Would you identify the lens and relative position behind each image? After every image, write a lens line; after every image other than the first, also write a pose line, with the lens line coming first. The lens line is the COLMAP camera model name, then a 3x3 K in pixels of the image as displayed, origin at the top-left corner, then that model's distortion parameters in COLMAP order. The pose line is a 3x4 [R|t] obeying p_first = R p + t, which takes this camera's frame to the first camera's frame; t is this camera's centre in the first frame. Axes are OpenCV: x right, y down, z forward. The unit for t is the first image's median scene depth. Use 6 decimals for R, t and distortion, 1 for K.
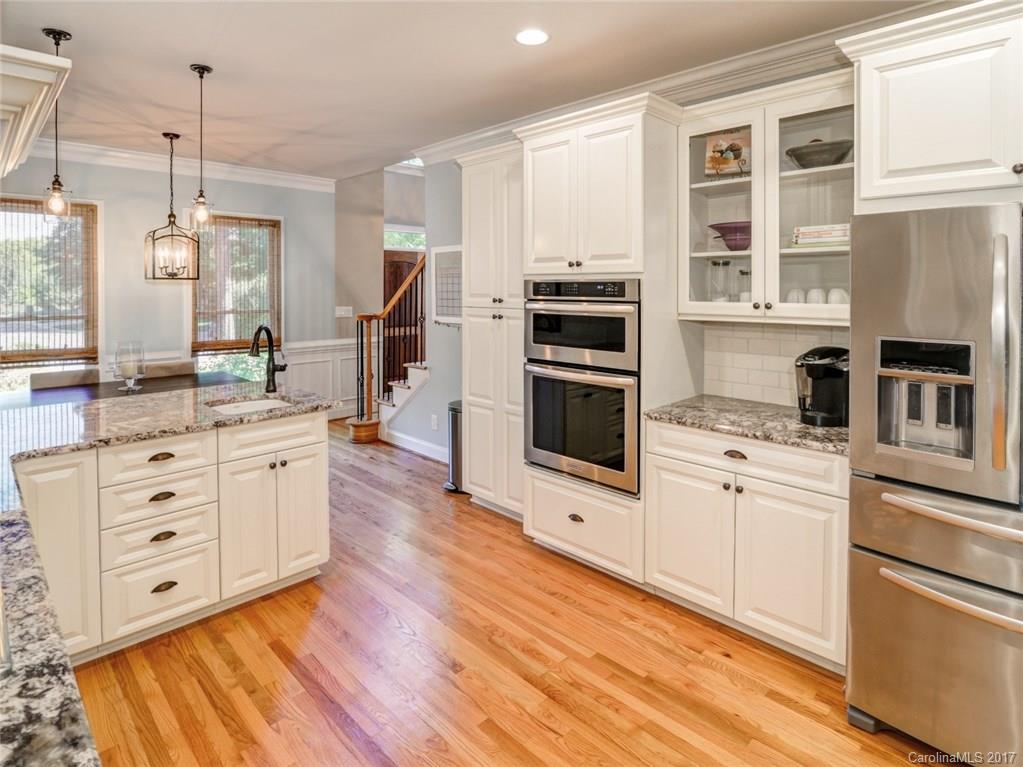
lens RADIAL K [[574.6, 0, 494.7], [0, 574.6, 351.1], [0, 0, 1]] dist [-0.005189, -0.001922]
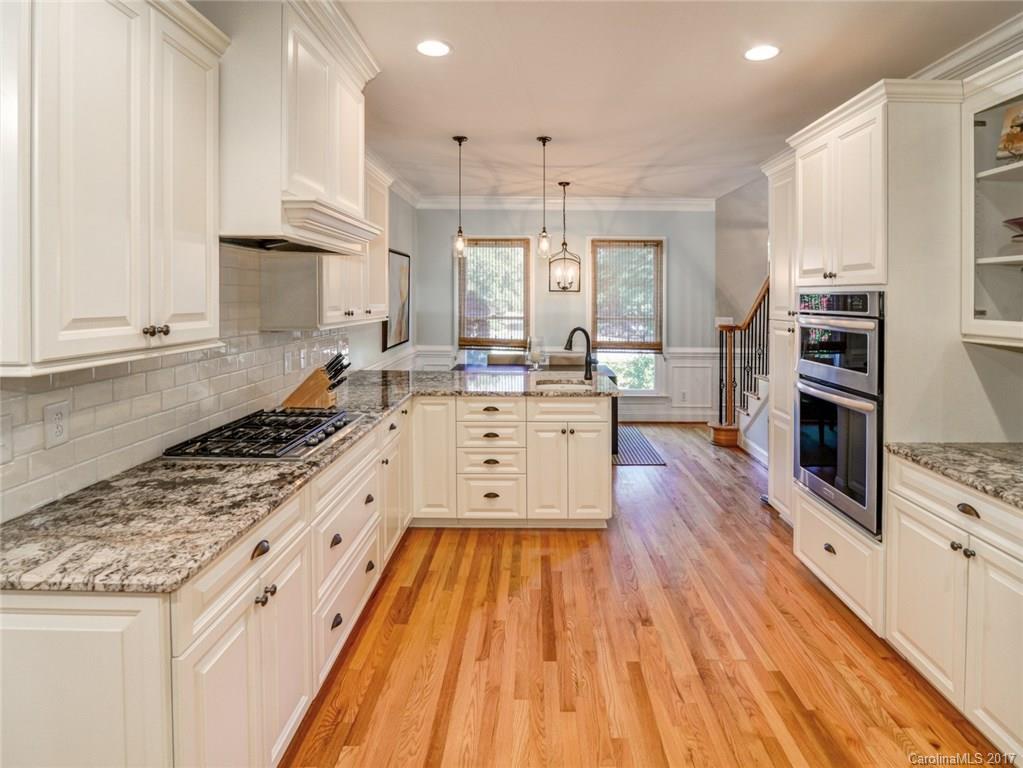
lens RADIAL K [[549.1, 0, 511.5], [0, 549.1, 384.0], [0, 0, 1]] dist [0.003907, 0.000313]
pose [[0.710922, 0.116515, -0.693552, 0.413244], [-0.086731, 0.993178, 0.077949, -0.000273], [0.697902, 0.004737, 0.716177, -0.006449]]
